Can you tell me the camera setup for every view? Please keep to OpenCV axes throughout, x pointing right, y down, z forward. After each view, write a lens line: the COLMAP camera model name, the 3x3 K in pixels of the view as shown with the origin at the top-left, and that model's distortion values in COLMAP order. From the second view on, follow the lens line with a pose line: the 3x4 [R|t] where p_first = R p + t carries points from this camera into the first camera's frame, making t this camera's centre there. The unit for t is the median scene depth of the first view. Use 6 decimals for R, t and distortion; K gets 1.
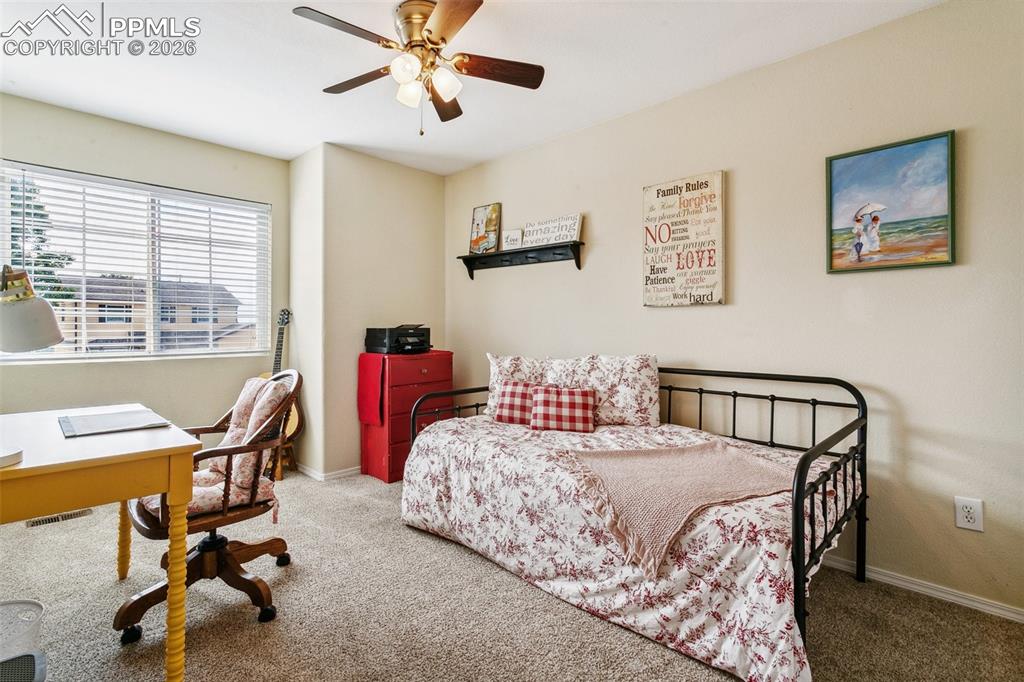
lens RADIAL K [[481.5, 0, 509.3], [0, 481.5, 336.0], [0, 0, 1]] dist [-0.003275, 0.000902]
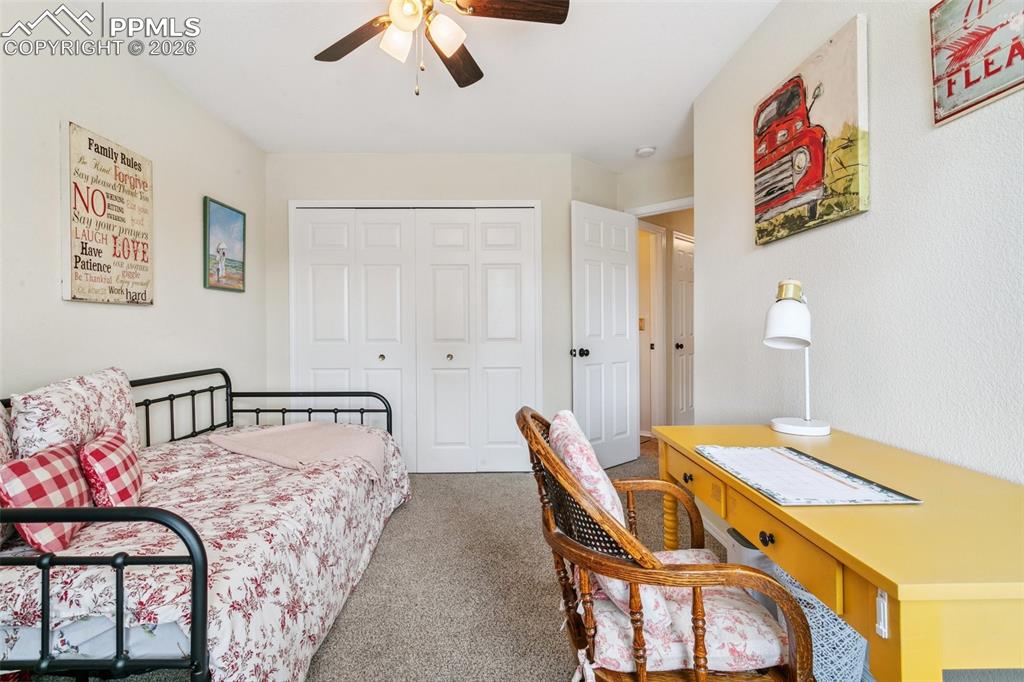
lens RADIAL K [[481.5, 0, 510.0], [0, 481.5, 330.5], [0, 0, 1]] dist [-0.003275, 0.000902]
pose [[-0.718883, -0.004939, 0.695114, -0.663593], [0.012577, 0.999719, 0.020110, -0.025734], [-0.695018, 0.023199, -0.718618, 1.127232]]
